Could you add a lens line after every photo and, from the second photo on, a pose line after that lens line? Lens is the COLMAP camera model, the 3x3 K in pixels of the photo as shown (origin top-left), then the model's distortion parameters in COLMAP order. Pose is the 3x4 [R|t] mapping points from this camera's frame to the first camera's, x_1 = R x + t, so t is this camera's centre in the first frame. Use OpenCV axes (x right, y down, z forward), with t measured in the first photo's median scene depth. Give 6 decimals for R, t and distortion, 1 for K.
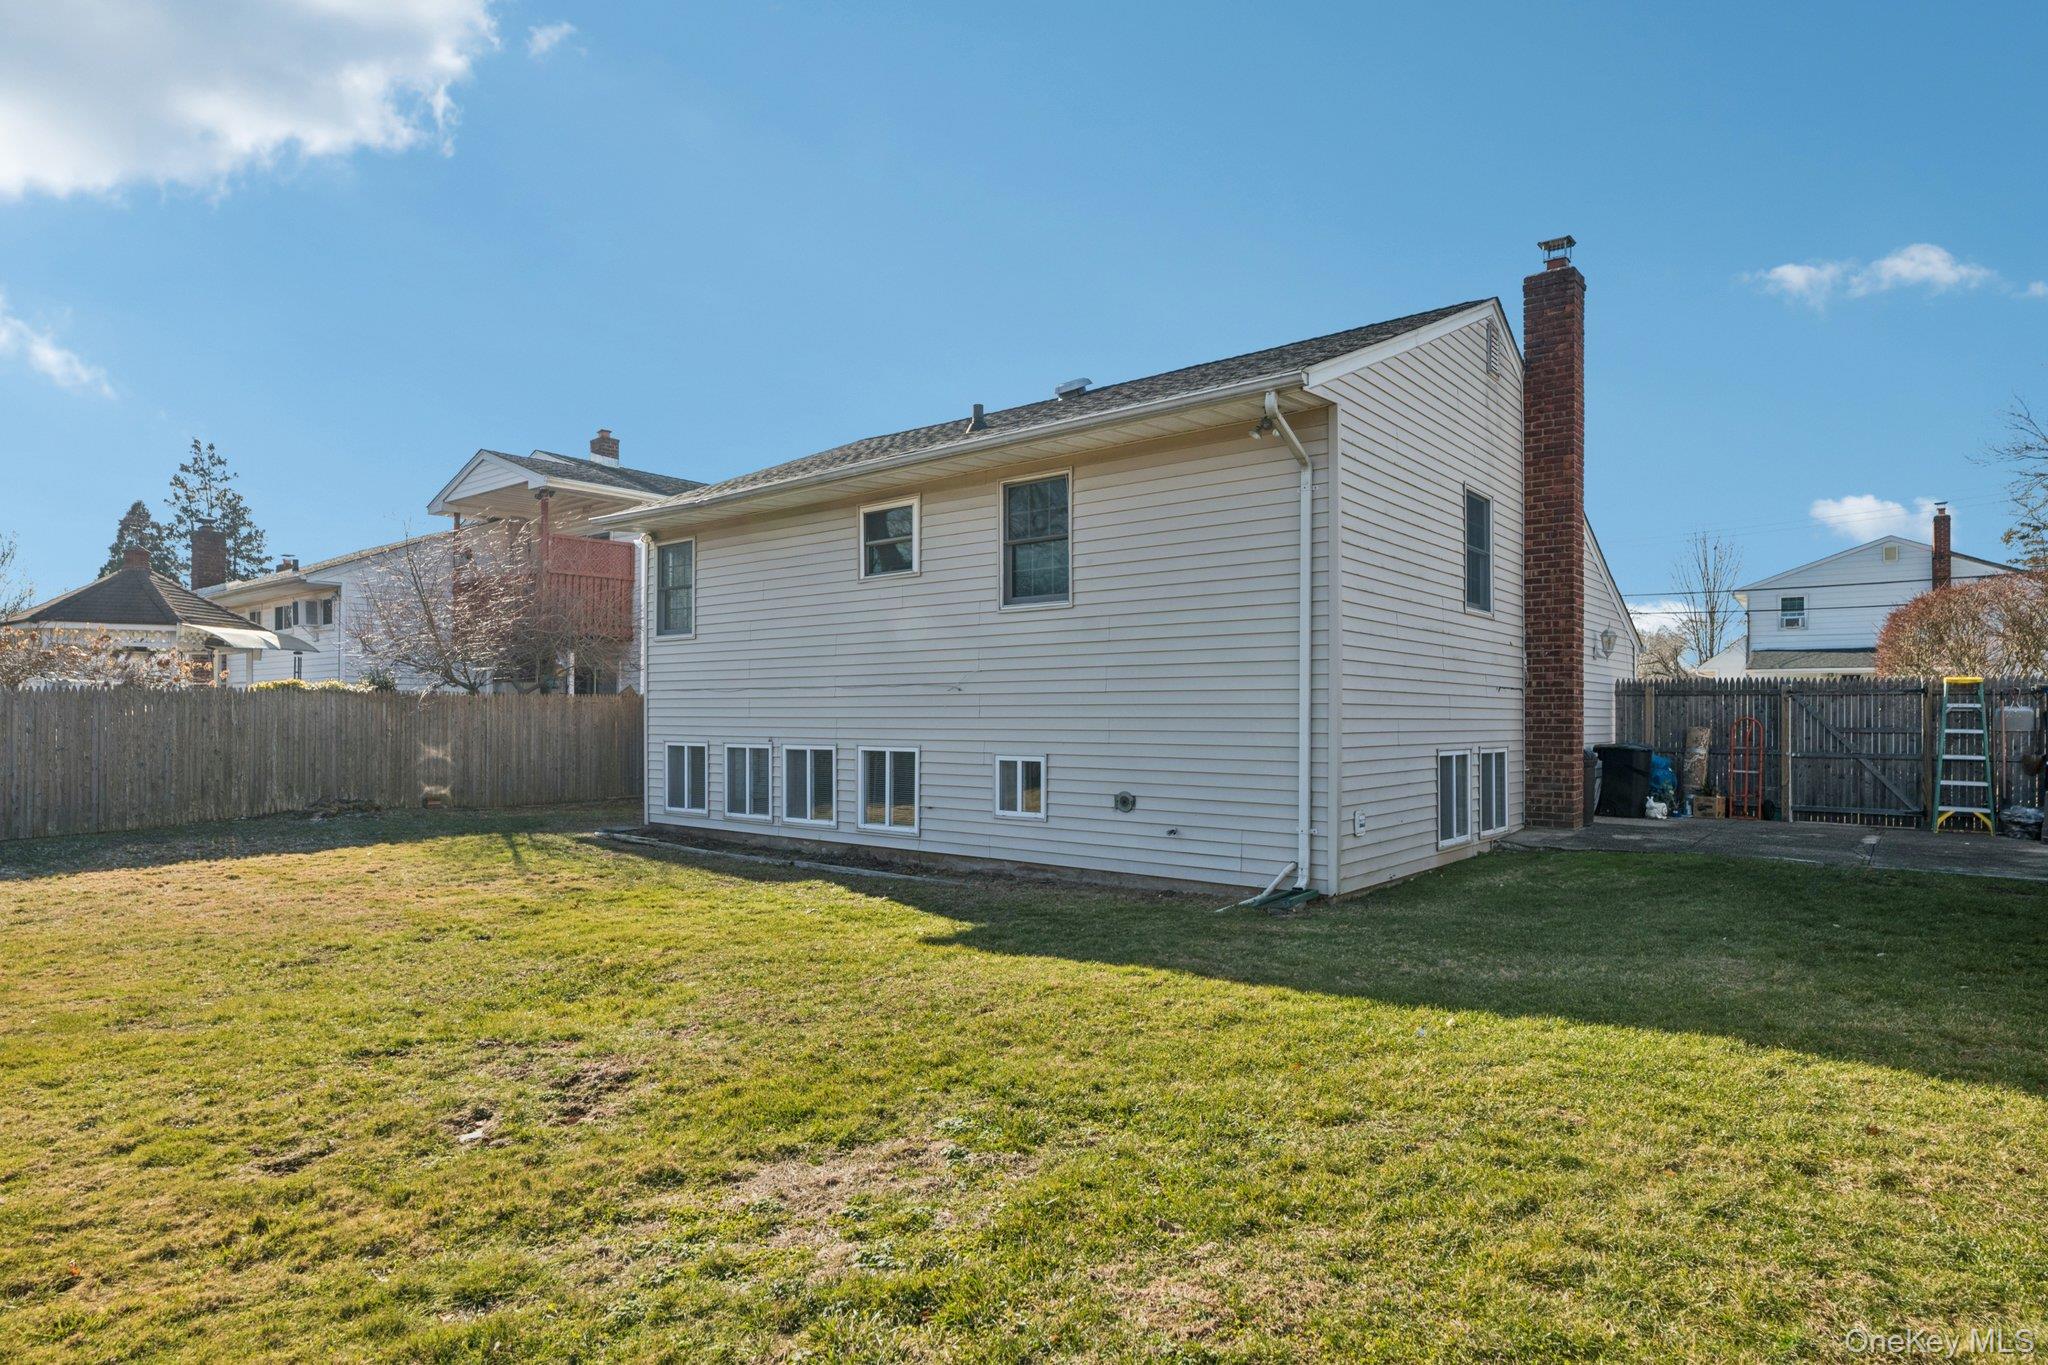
lens RADIAL K [[1116.9, 0, 1013.8], [0, 1116.9, 704.8], [0, 0, 1]] dist [-0.000120, -0.000243]
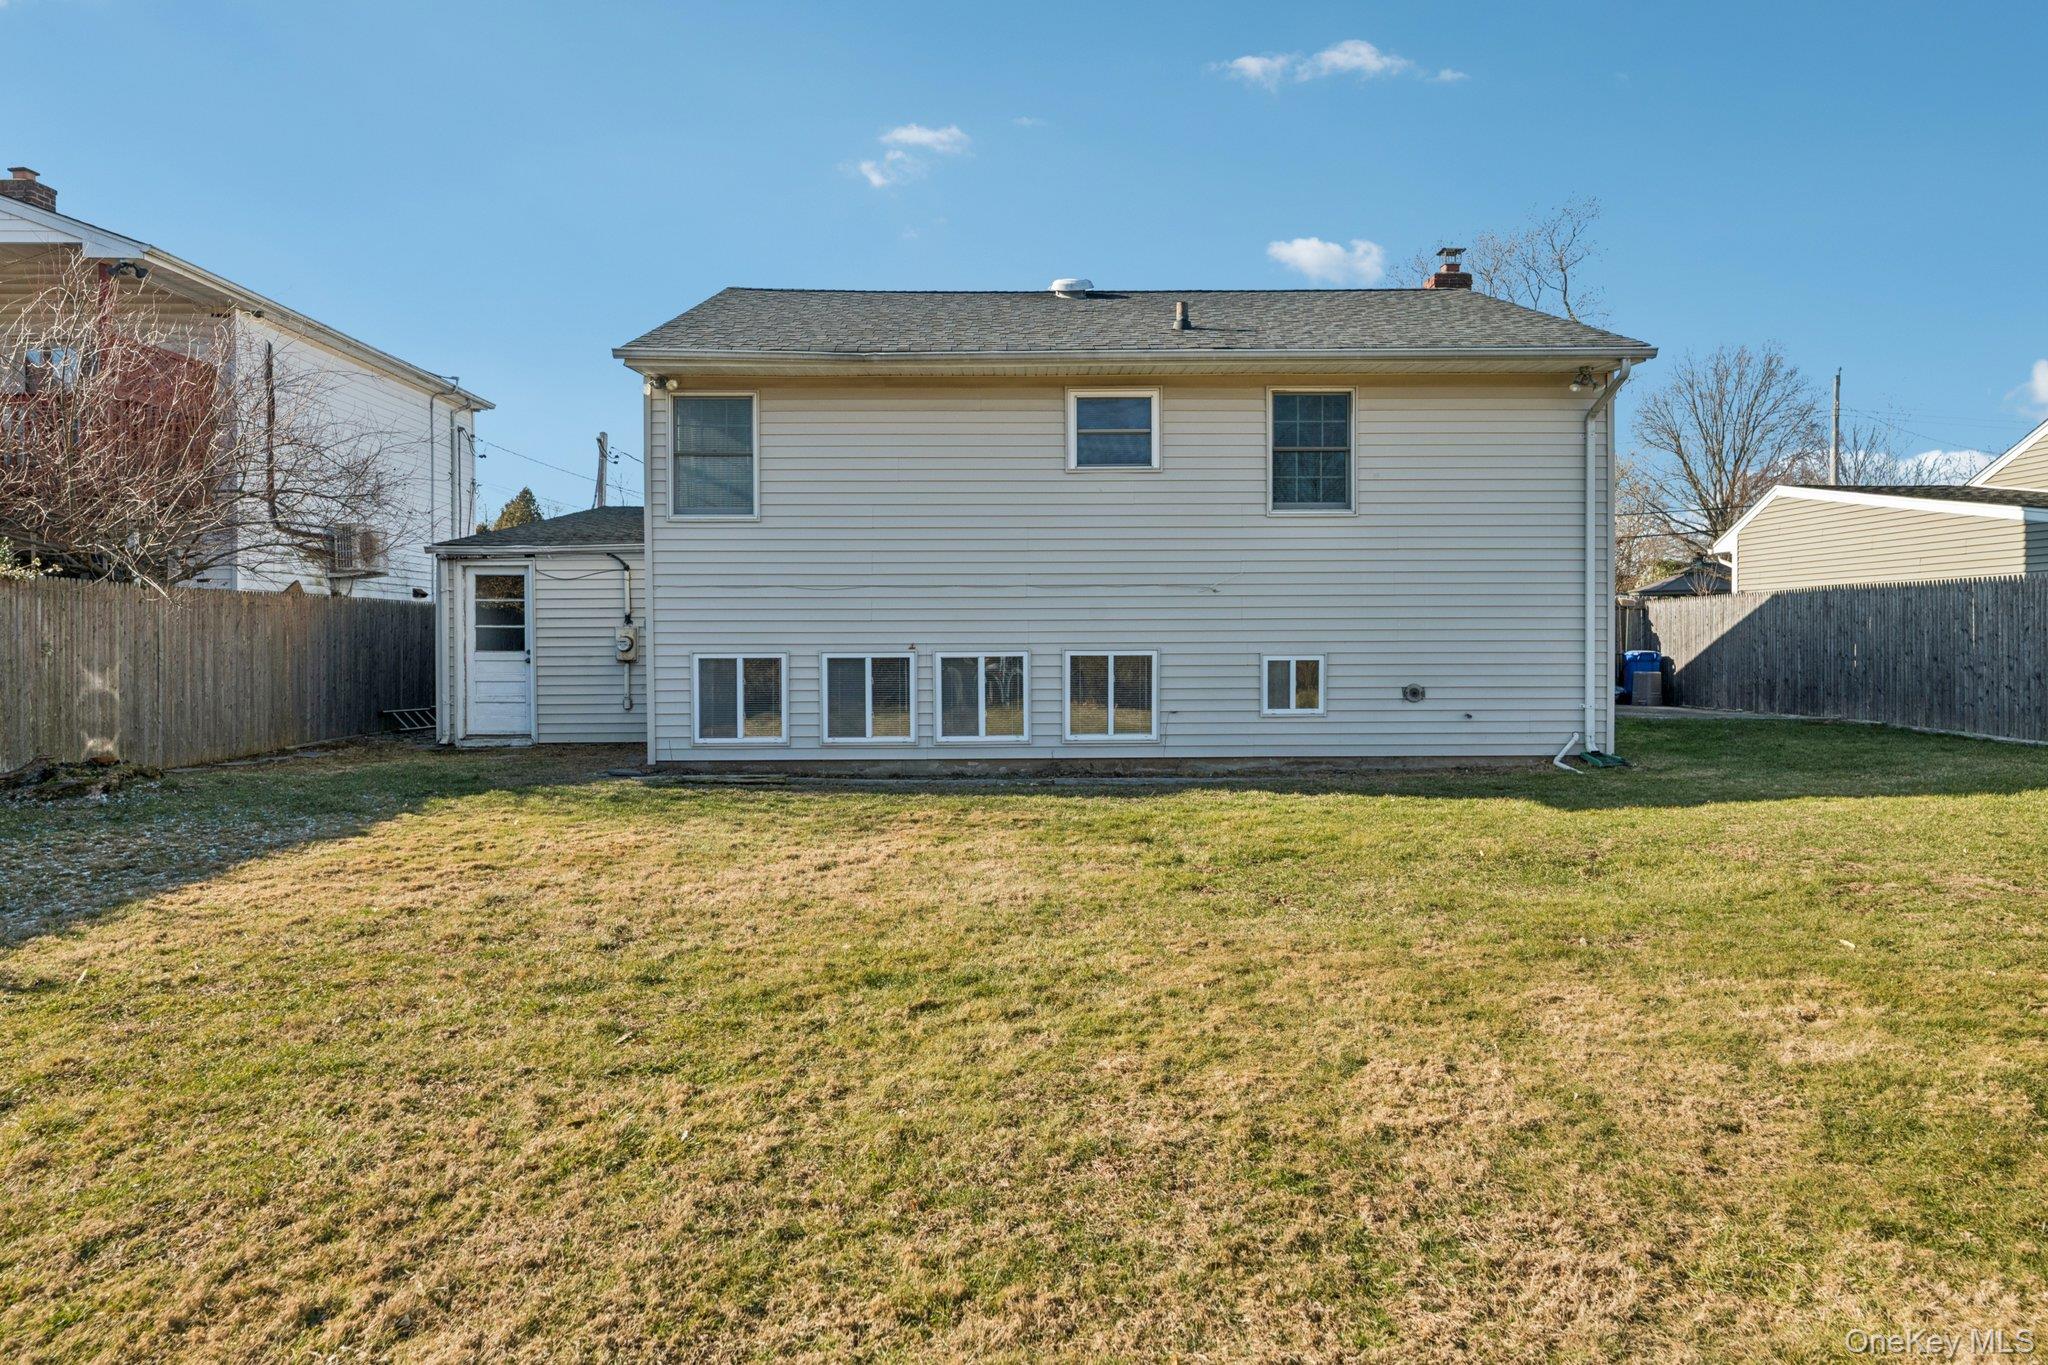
lens RADIAL K [[1228.0, 0, 1002.6], [0, 1228.0, 633.3], [0, 0, 1]] dist [0.017629, 0.001448]
pose [[0.770280, -0.006856, 0.637669, -0.868191], [-0.002006, 0.999911, 0.013174, 0.009868], [-0.637703, -0.011427, 0.770198, 0.269610]]
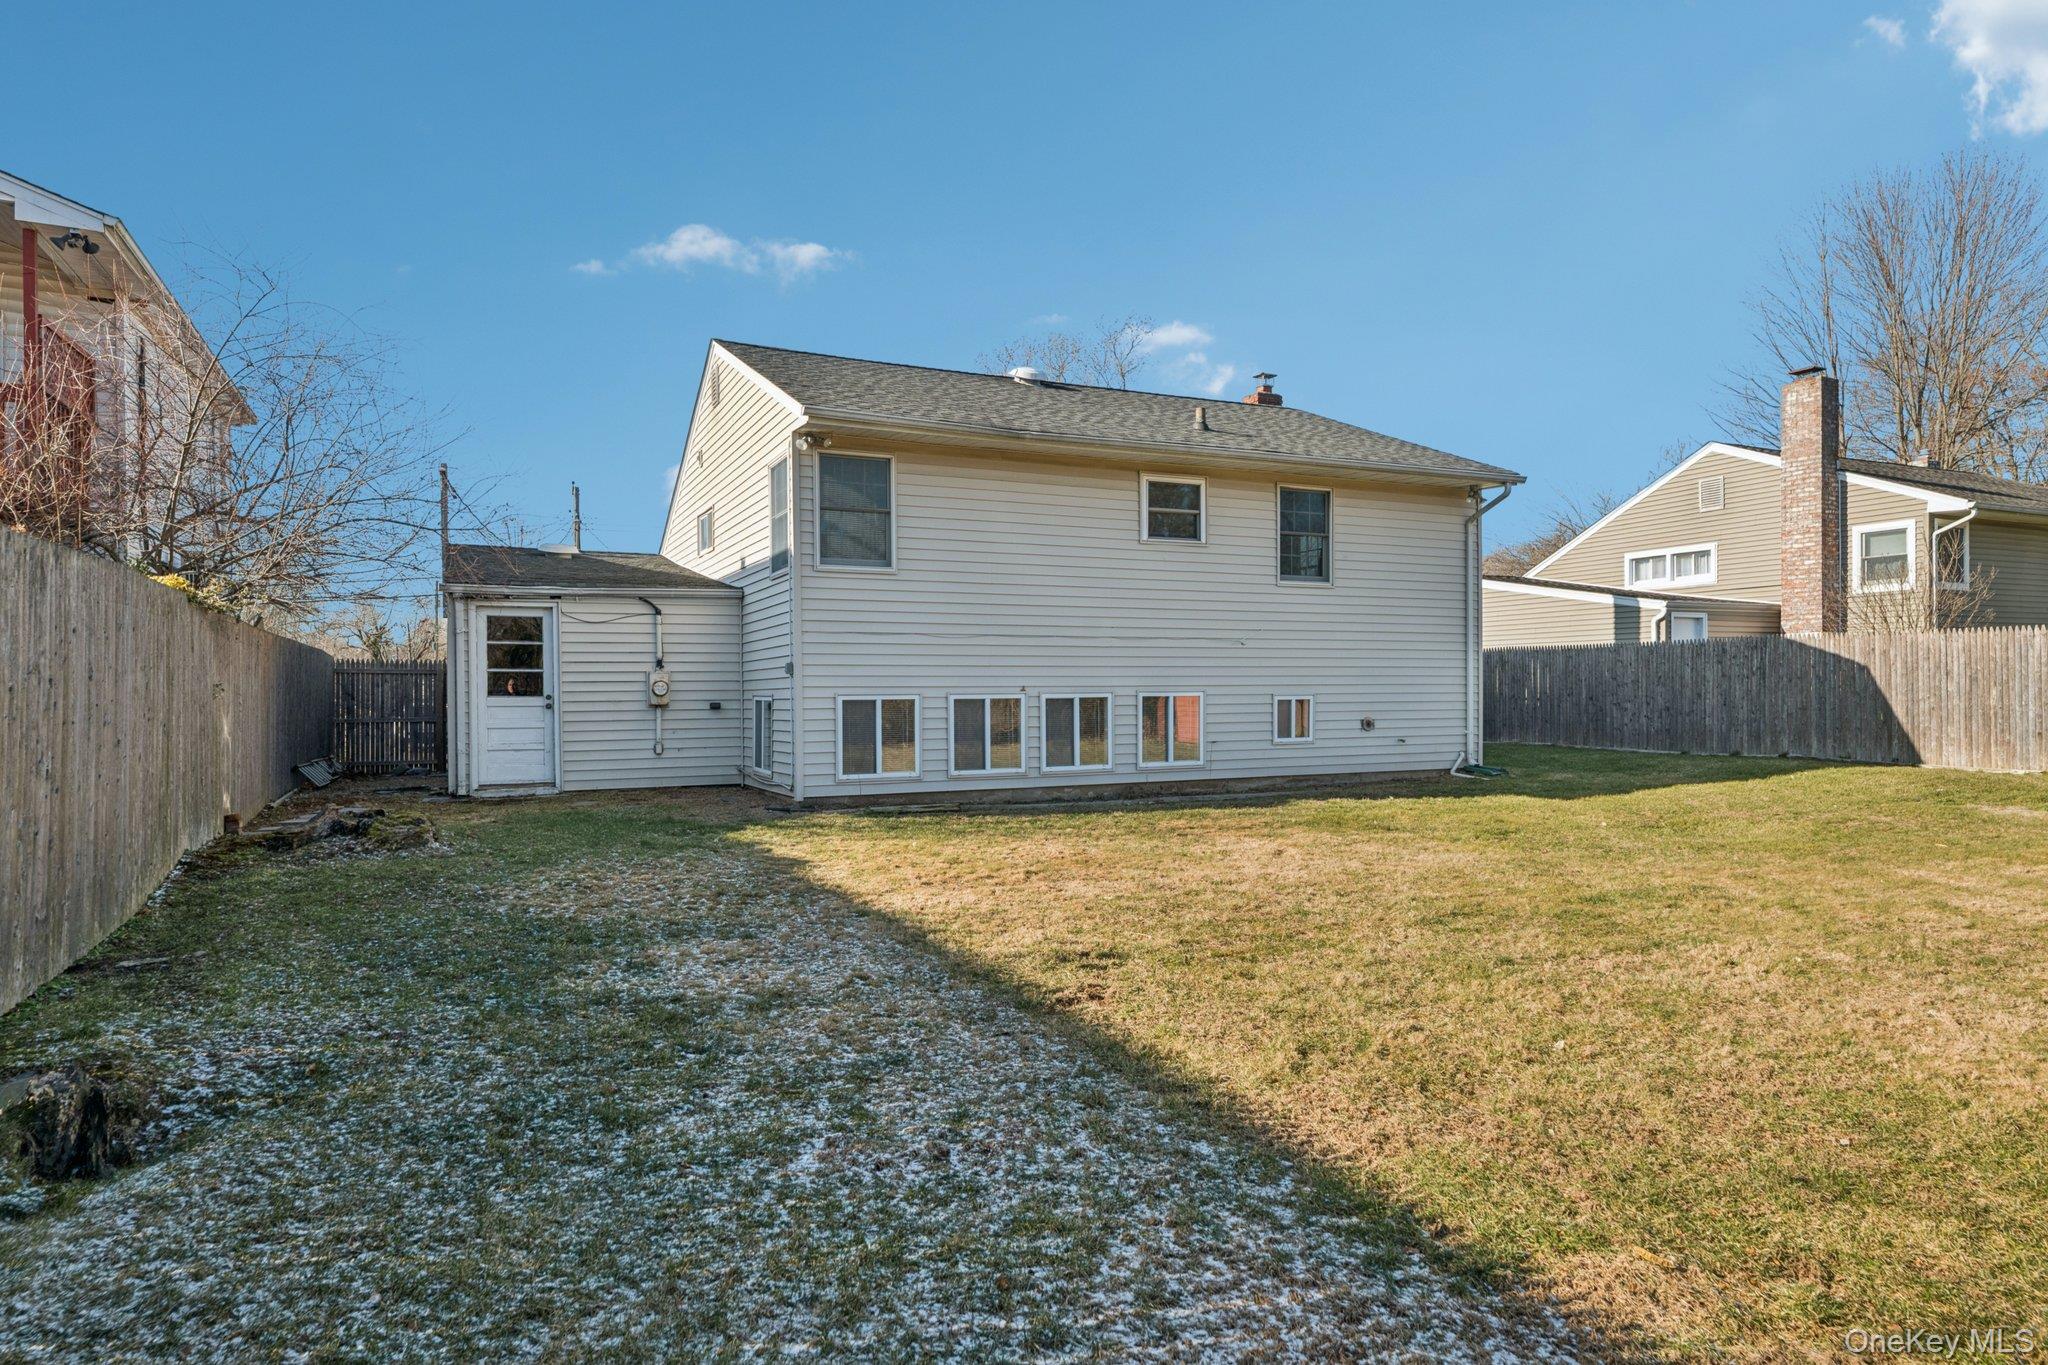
lens RADIAL K [[1228.0, 0, 1014.4], [0, 1228.0, 677.9], [0, 0, 1]] dist [0.017629, 0.001448]
pose [[0.429394, -0.000004, 0.903117, -1.350380], [-0.007364, 0.999967, 0.003506, 0.020572], [-0.903087, -0.008157, 0.429380, 0.625936]]
